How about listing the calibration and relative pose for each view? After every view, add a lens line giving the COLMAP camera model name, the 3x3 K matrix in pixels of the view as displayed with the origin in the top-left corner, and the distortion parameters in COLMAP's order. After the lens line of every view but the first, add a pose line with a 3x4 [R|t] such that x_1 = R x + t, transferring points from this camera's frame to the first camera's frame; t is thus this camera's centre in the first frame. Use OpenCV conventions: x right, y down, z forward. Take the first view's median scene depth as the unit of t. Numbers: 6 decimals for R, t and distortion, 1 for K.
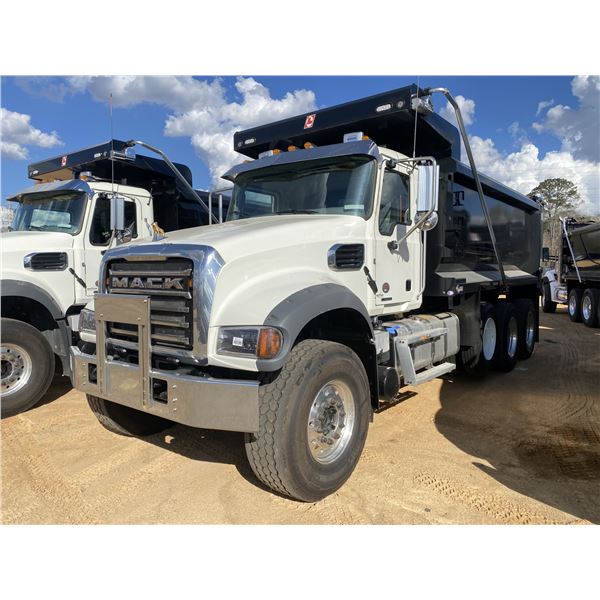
lens RADIAL K [[471.2, 0, 299.8], [0, 471.2, 291.3], [0, 0, 1]] dist [-0.002369, -0.025681]
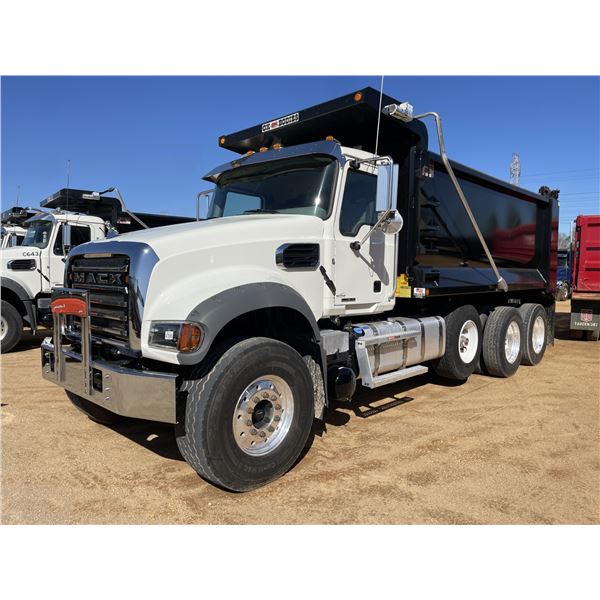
lens RADIAL K [[471.2, 0, 307.8], [0, 471.2, 299.7], [0, 0, 1]] dist [-0.002369, -0.025681]
pose [[0.995762, 0.019600, -0.089854, 0.220033], [-0.018621, 0.999758, 0.011716, 0.007911], [0.090062, -0.009993, 0.995886, -0.005123]]
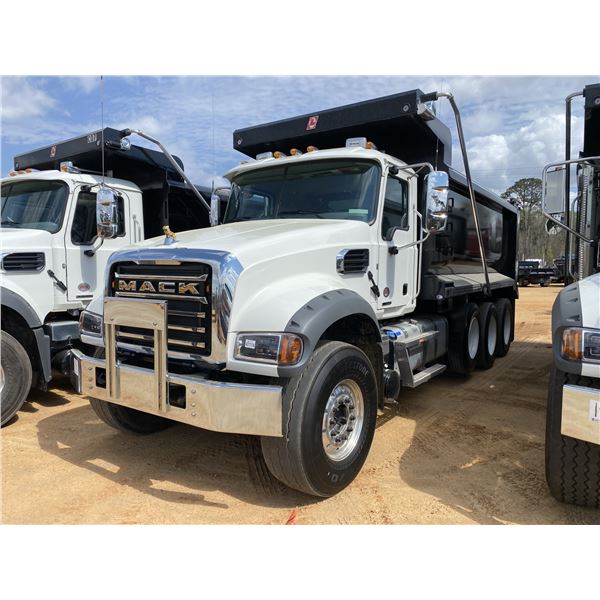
lens RADIAL K [[471.2, 0, 297.5], [0, 471.2, 305.5], [0, 0, 1]] dist [-0.002369, -0.025681]
pose [[0.997729, 0.006549, 0.067034, -0.091376], [-0.008984, 0.999308, 0.036092, -0.016211], [-0.066751, -0.036612, 0.997098, -0.009561]]
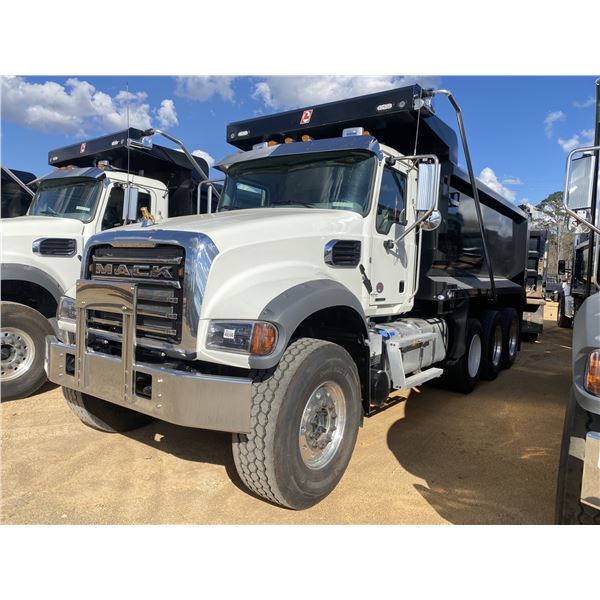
lens RADIAL K [[471.2, 0, 293.5], [0, 471.2, 287.6], [0, 0, 1]] dist [-0.002369, -0.025681]
pose [[0.998533, 0.043194, 0.032667, -0.031183], [-0.042797, 0.999002, -0.012751, 0.013605], [-0.033185, 0.011334, 0.999385, 0.043731]]
